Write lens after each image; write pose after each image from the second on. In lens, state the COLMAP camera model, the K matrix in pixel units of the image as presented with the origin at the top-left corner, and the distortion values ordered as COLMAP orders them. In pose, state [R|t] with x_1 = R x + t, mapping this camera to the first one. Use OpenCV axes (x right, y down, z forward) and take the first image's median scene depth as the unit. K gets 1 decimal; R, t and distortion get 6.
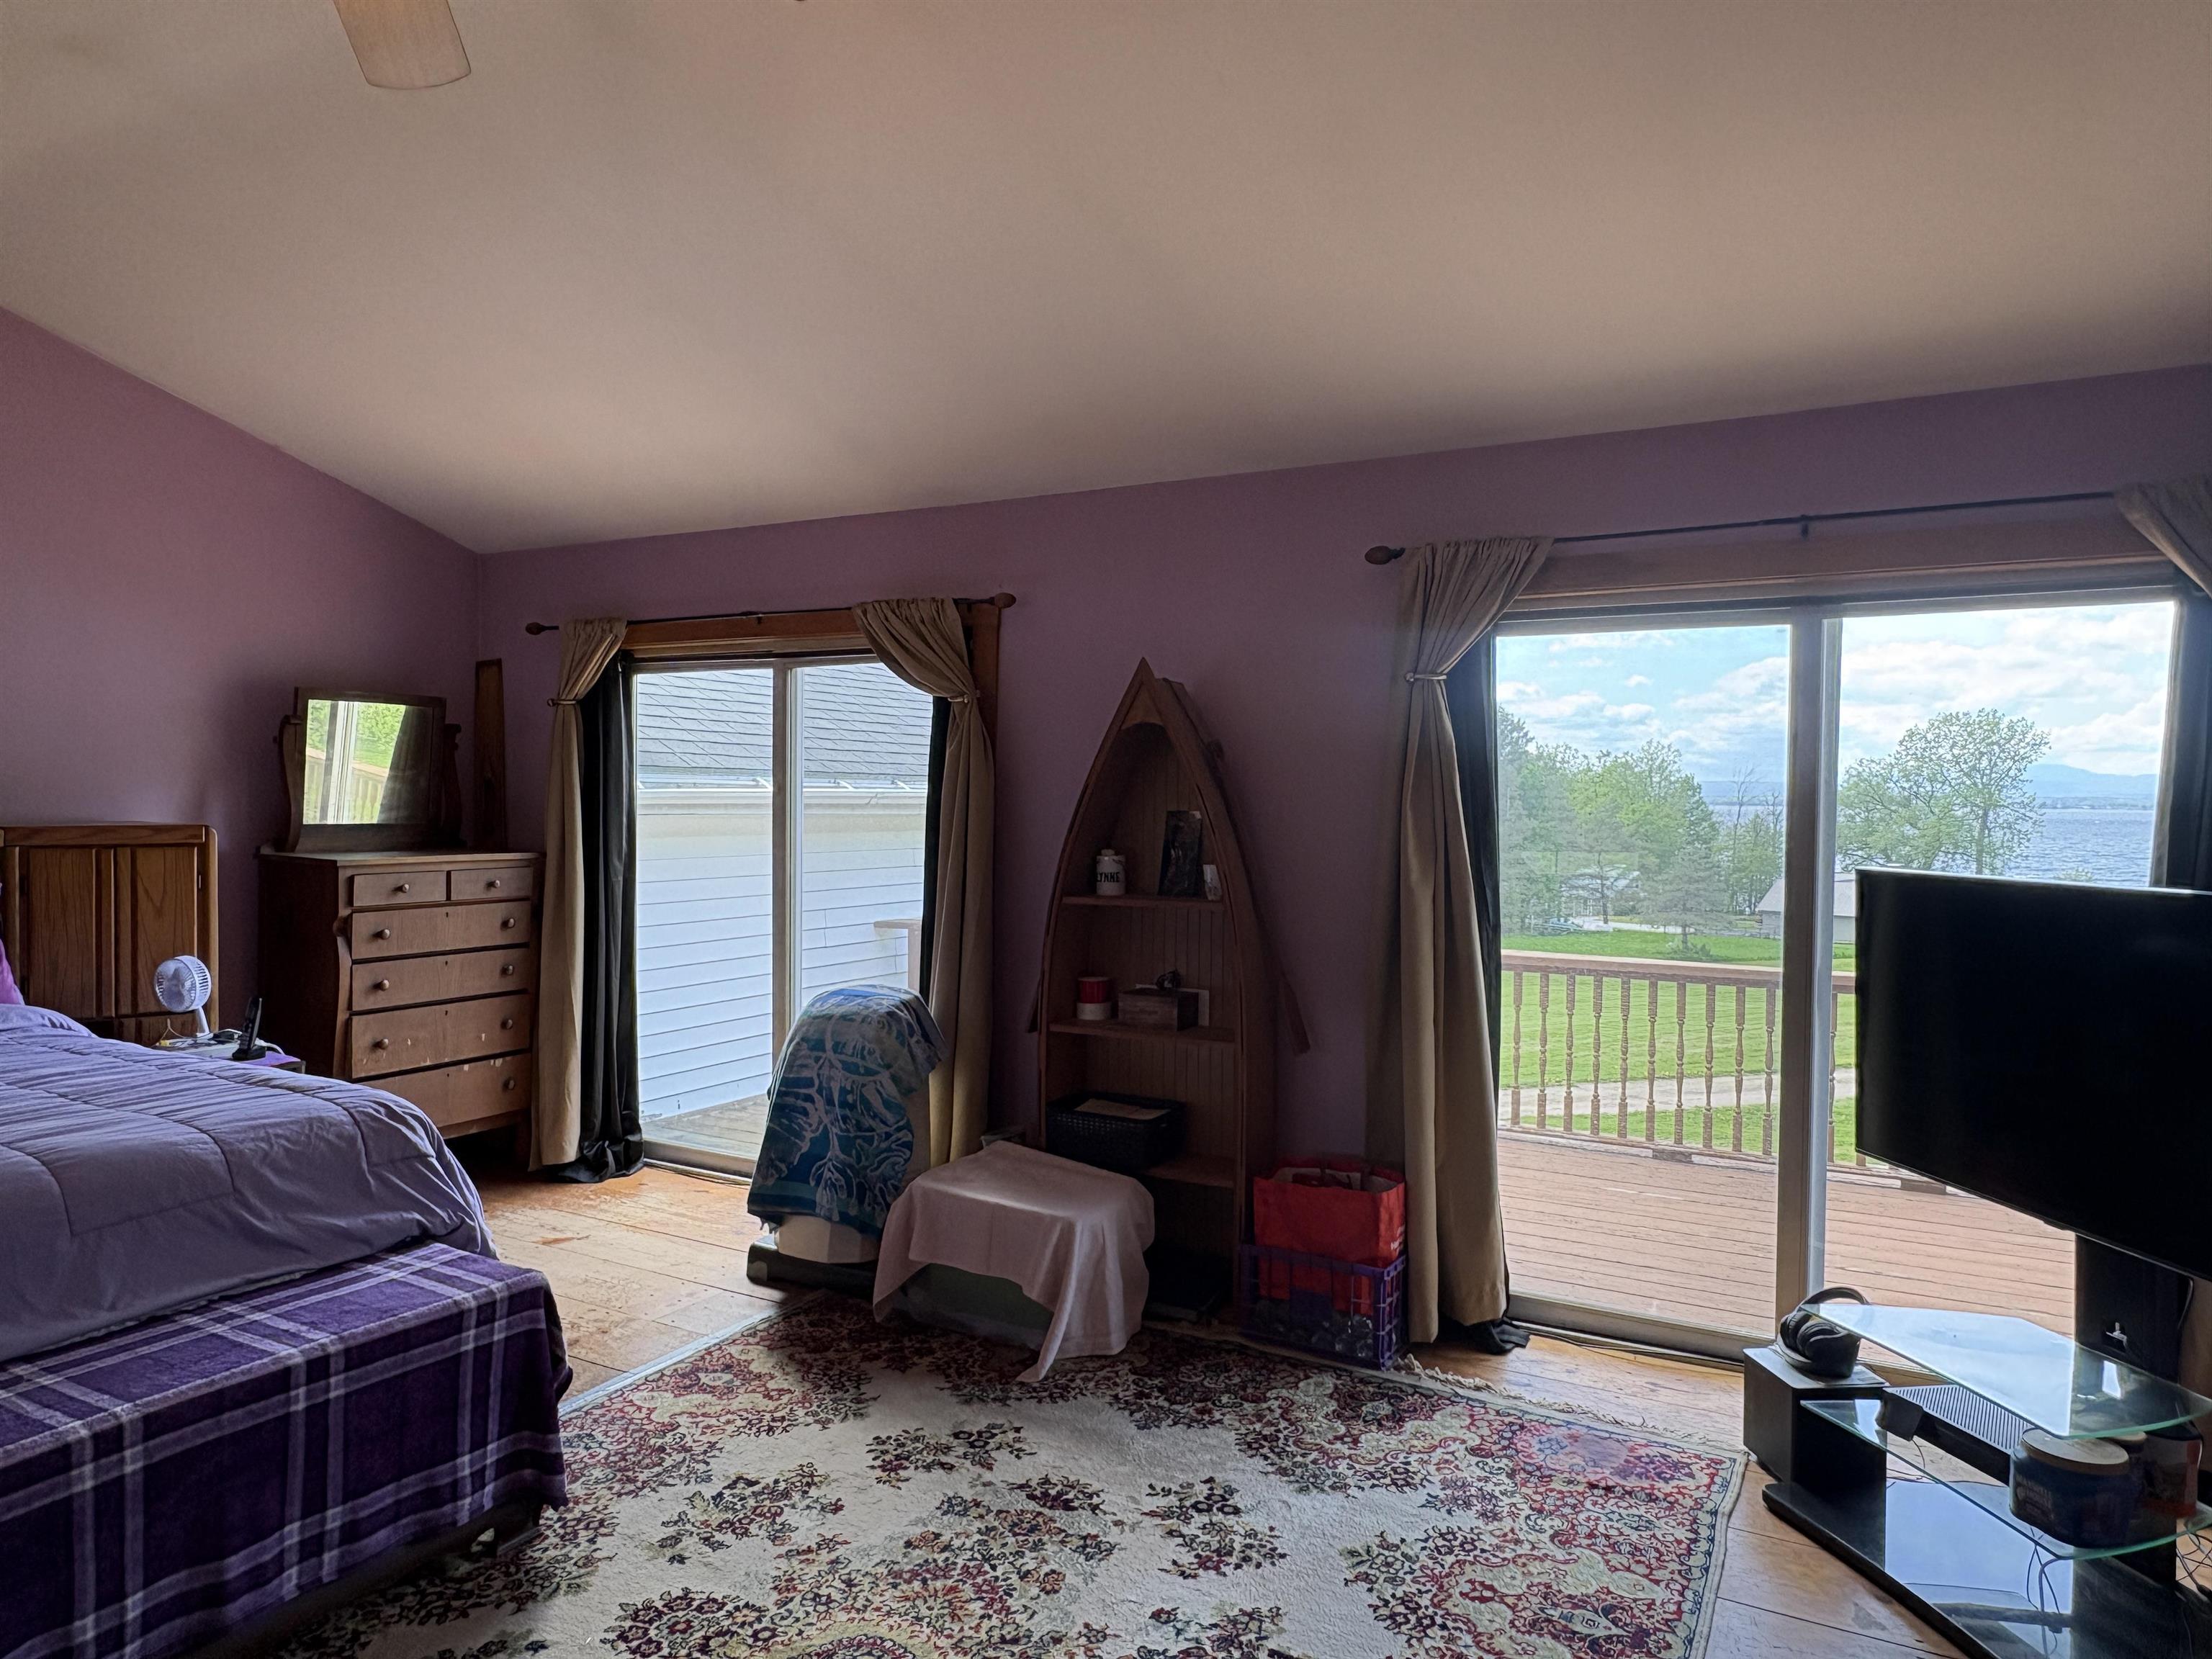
lens RADIAL K [[1456.1, 0, 1098.4], [0, 1456.1, 841.9], [0, 0, 1]] dist [-0.005887, 0.006694]
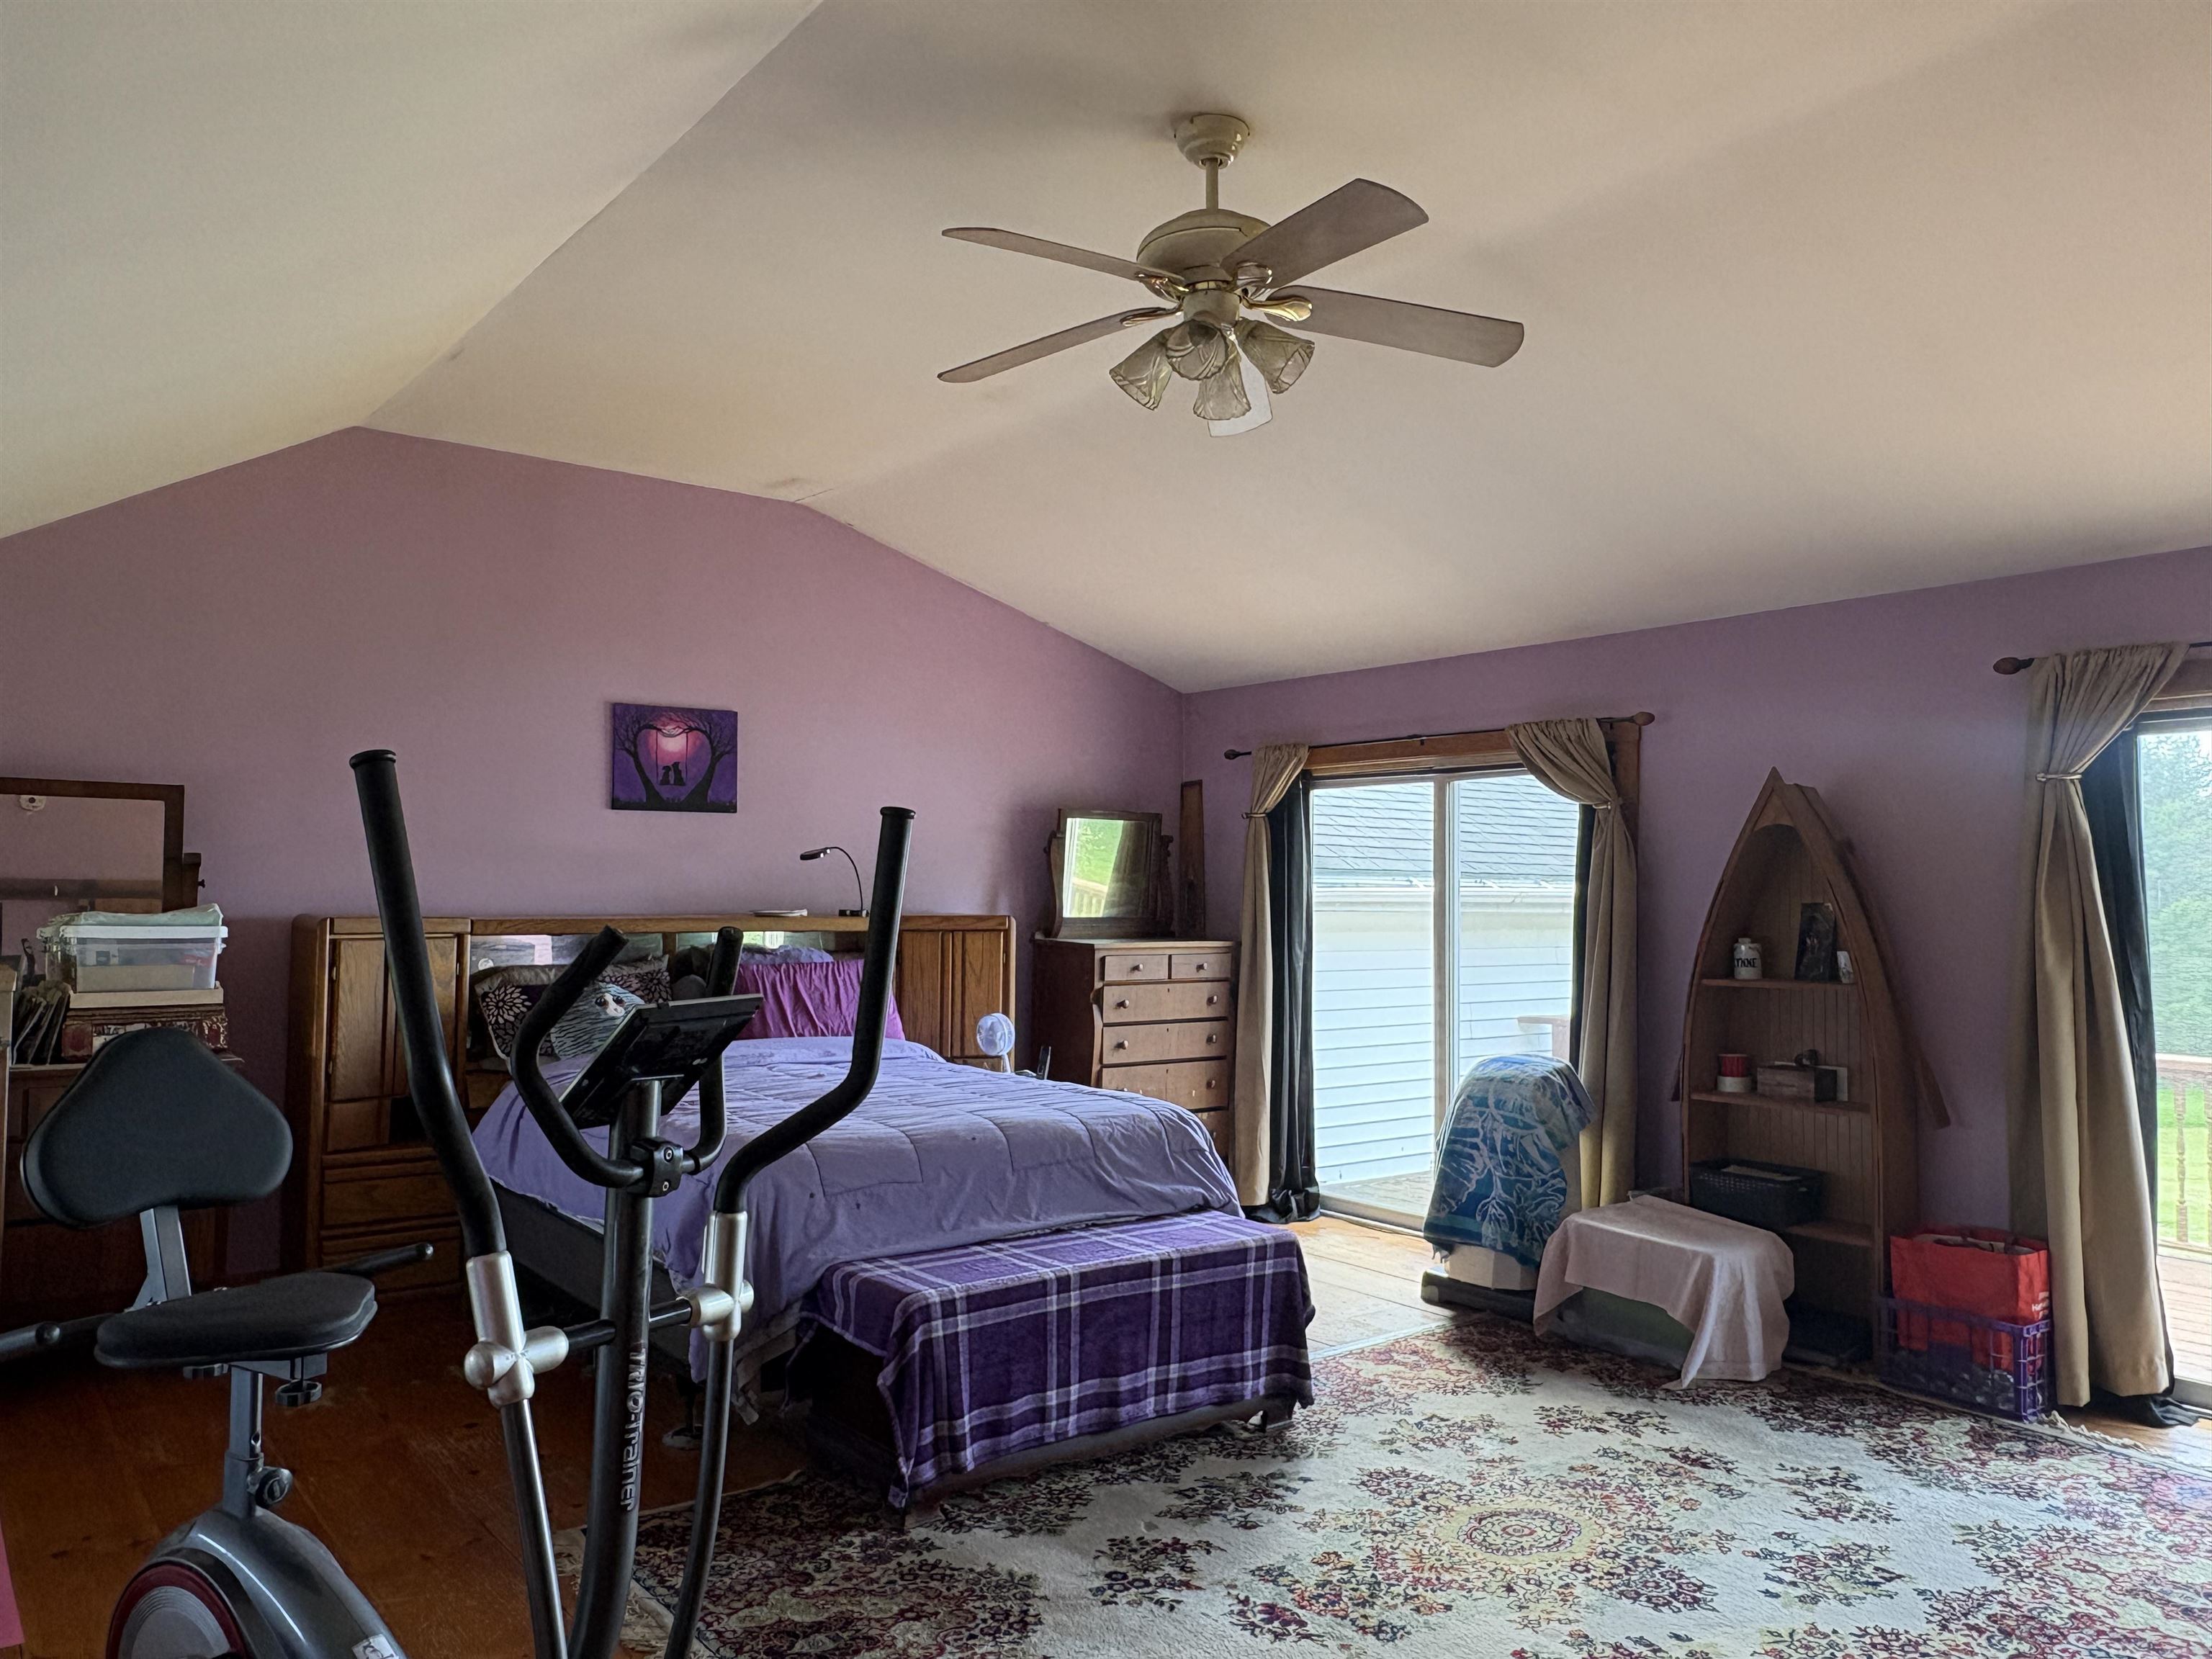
lens RADIAL K [[1600.3, 0, 1089.1], [0, 1600.3, 839.6], [0, 0, 1]] dist [-0.006493, 0.008676]
pose [[0.919717, -0.016891, -0.392219, 0.028360], [-0.011085, 0.997558, -0.068953, 0.021739], [0.392426, 0.067765, 0.917284, -0.350986]]
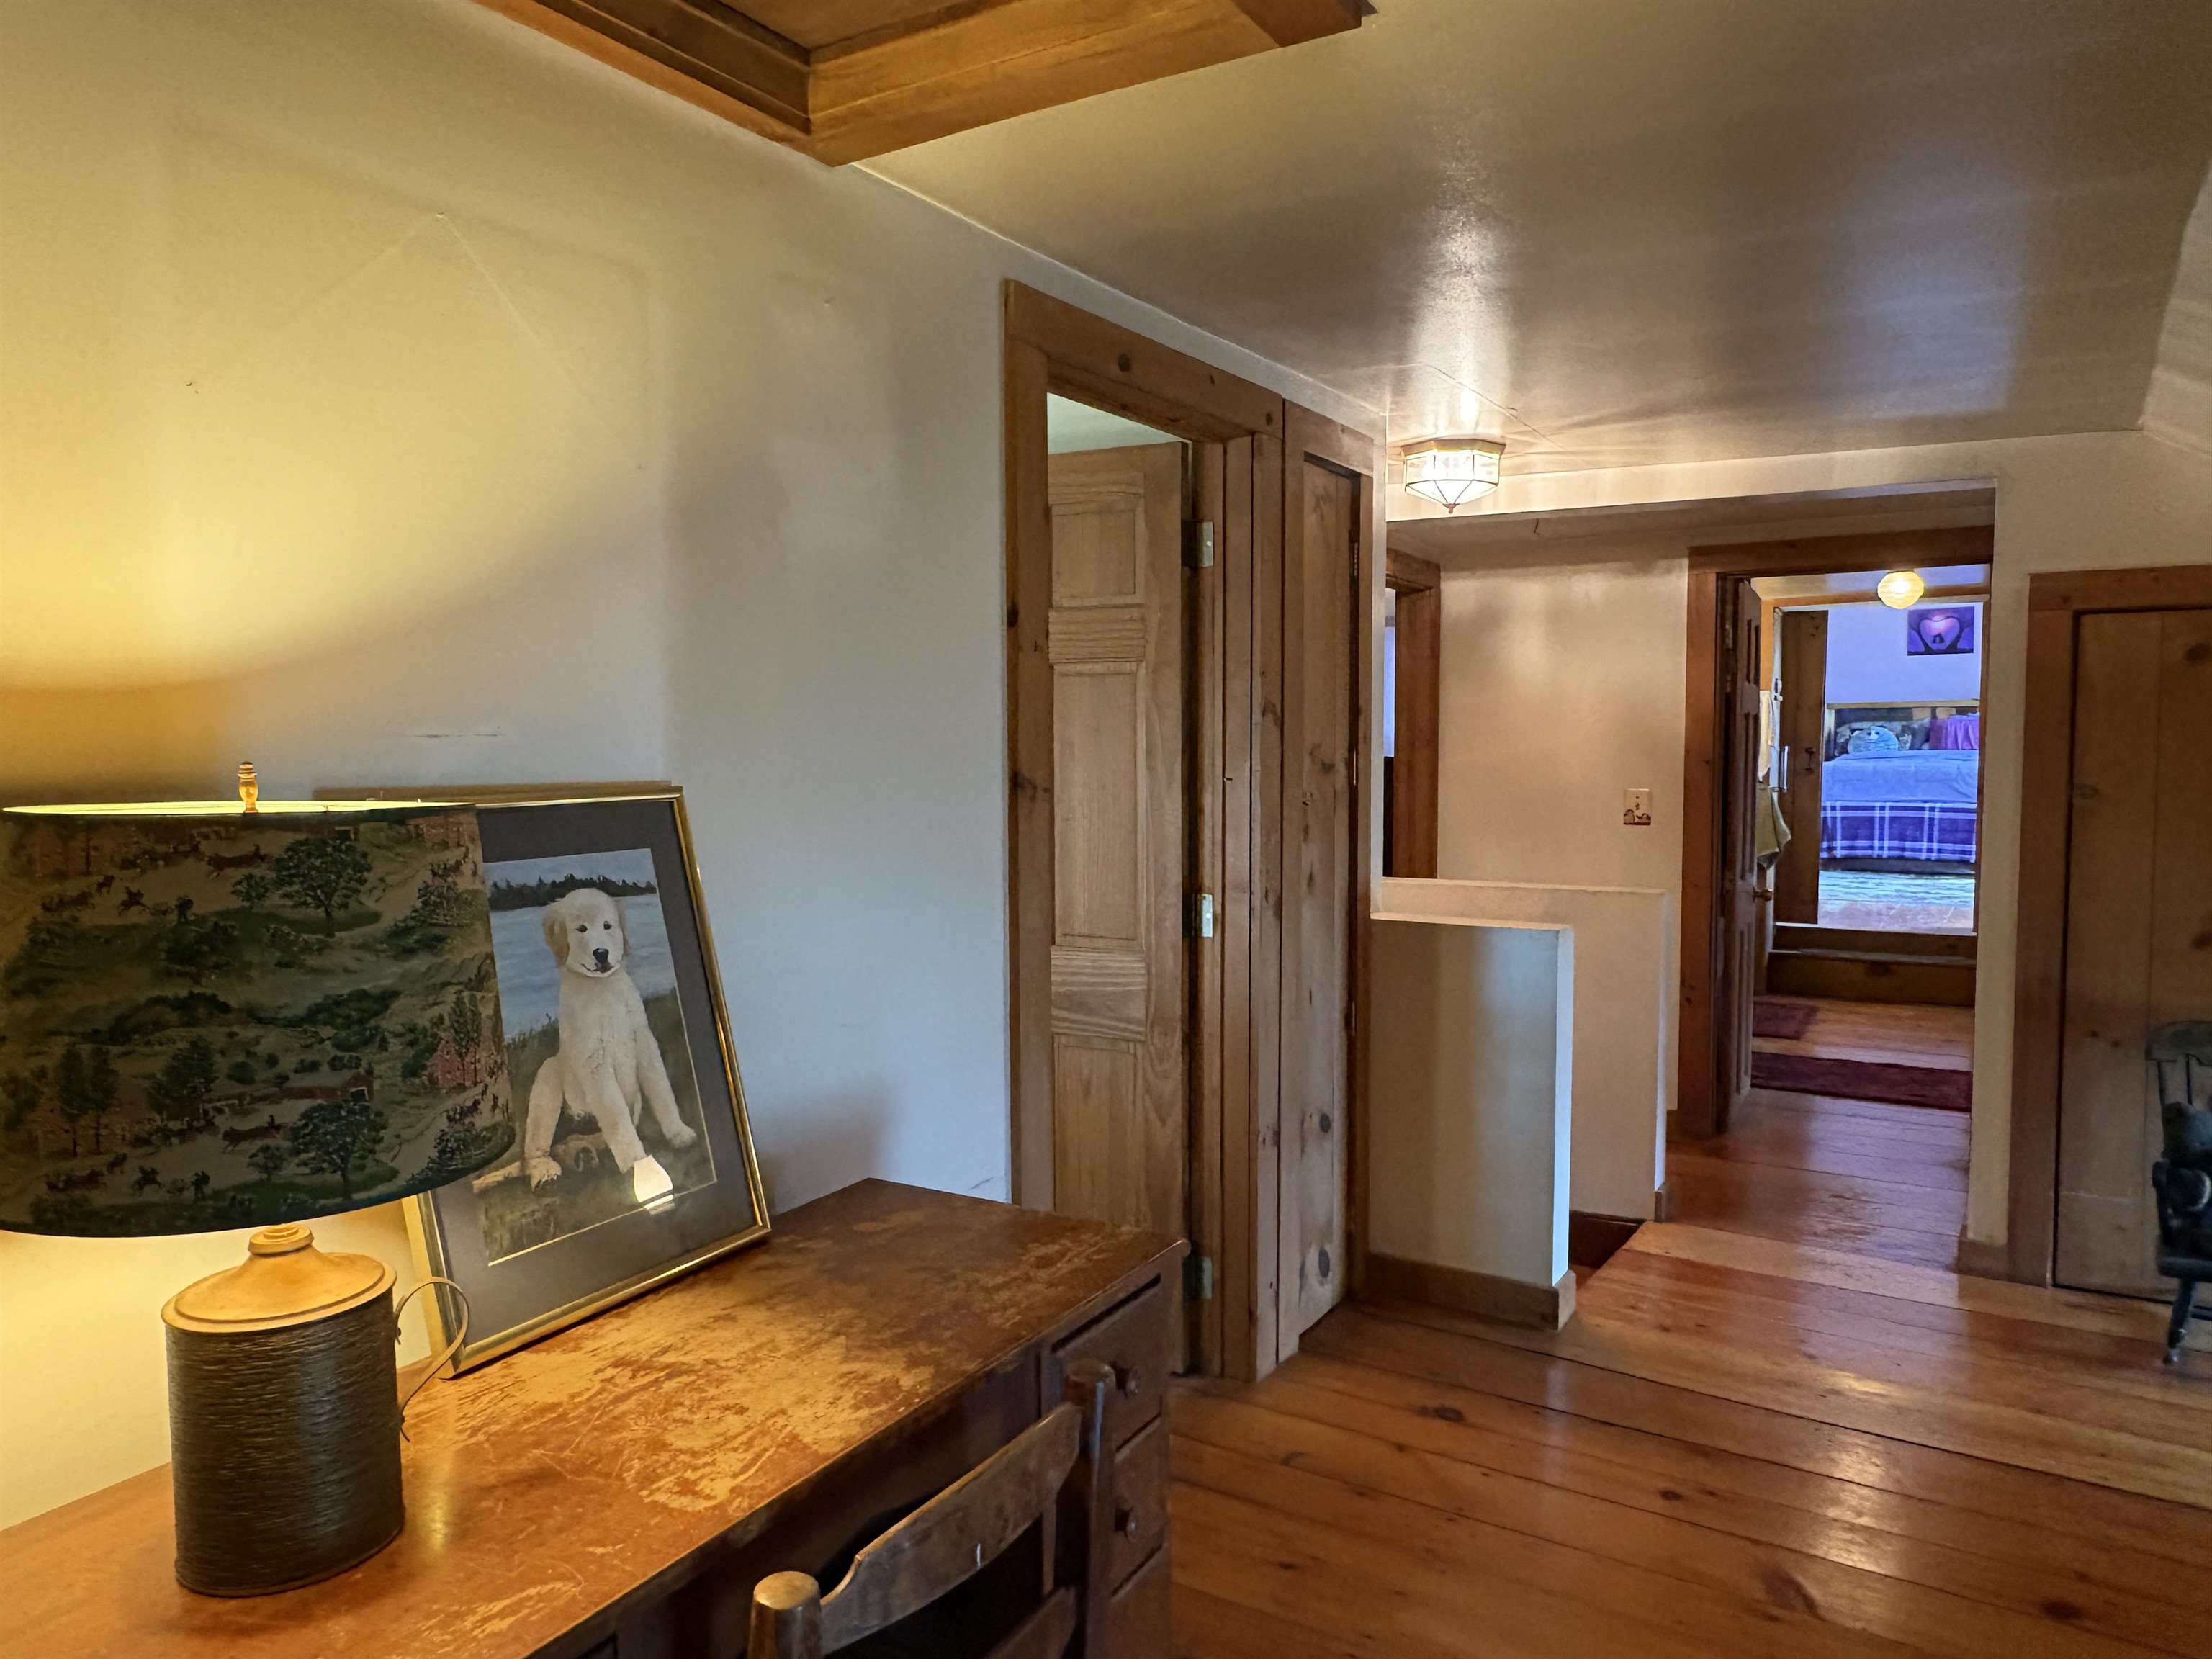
lens RADIAL K [[1456.1, 0, 1107.2], [0, 1456.1, 829.7], [0, 0, 1]] dist [-0.005887, 0.006694]
pose [[-0.026206, 0.051691, -0.998319, 2.341211], [-0.026195, 0.998284, 0.052376, 0.157149], [0.999313, 0.027523, -0.024807, -0.820981]]
